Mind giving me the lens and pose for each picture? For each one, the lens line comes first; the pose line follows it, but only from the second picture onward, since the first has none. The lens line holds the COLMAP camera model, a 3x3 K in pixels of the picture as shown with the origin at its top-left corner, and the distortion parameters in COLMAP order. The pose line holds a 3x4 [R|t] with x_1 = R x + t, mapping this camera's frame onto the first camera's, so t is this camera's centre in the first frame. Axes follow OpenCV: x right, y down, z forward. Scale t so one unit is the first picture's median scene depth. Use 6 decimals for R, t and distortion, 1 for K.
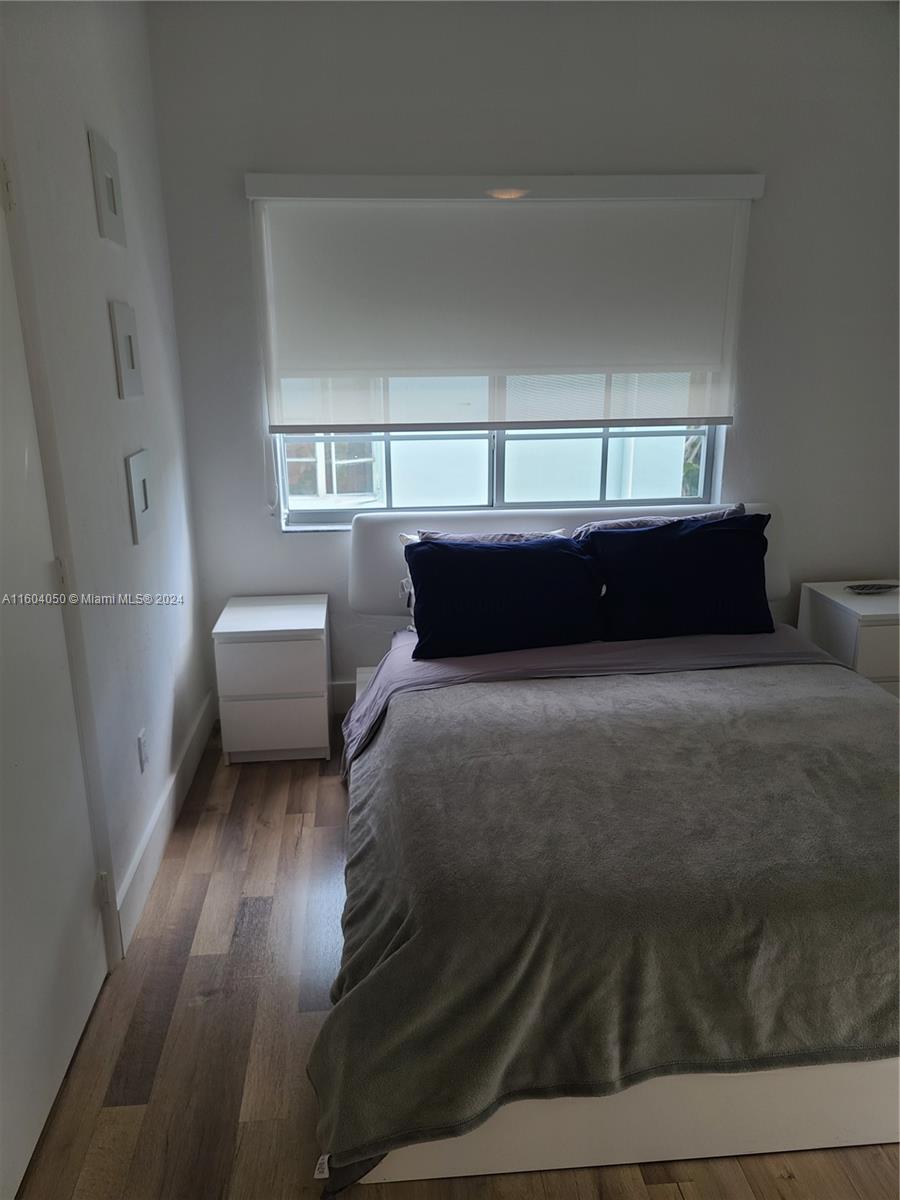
lens RADIAL K [[883.8, 0, 442.1], [0, 883.8, 605.6], [0, 0, 1]] dist [0.079885, -0.084089]
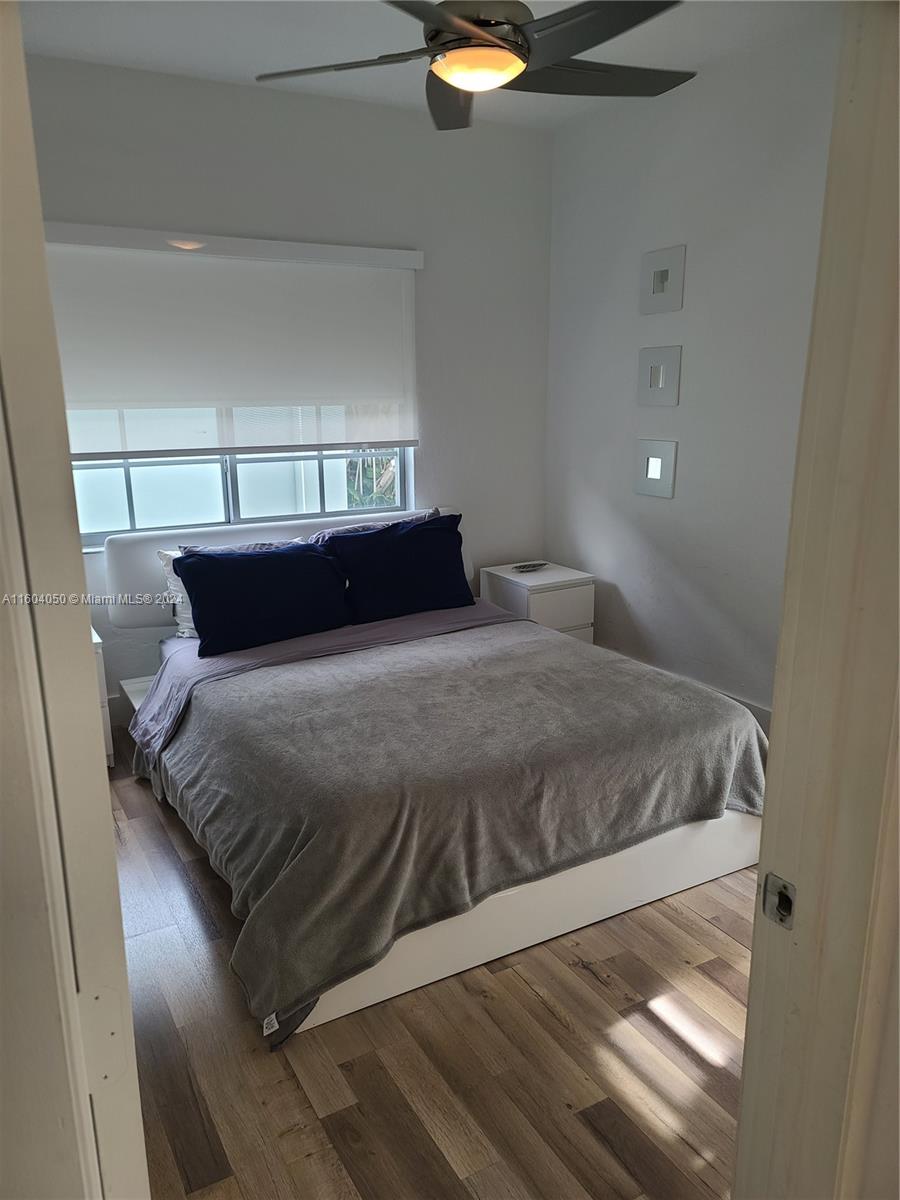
lens RADIAL K [[883.8, 0, 442.1], [0, 883.8, 605.6], [0, 0, 1]] dist [0.079885, -0.084089]
pose [[0.907999, -0.099305, 0.407033, -0.234036], [0.111910, 0.993692, -0.007212, 0.043051], [-0.403749, 0.052100, 0.913385, -0.184535]]
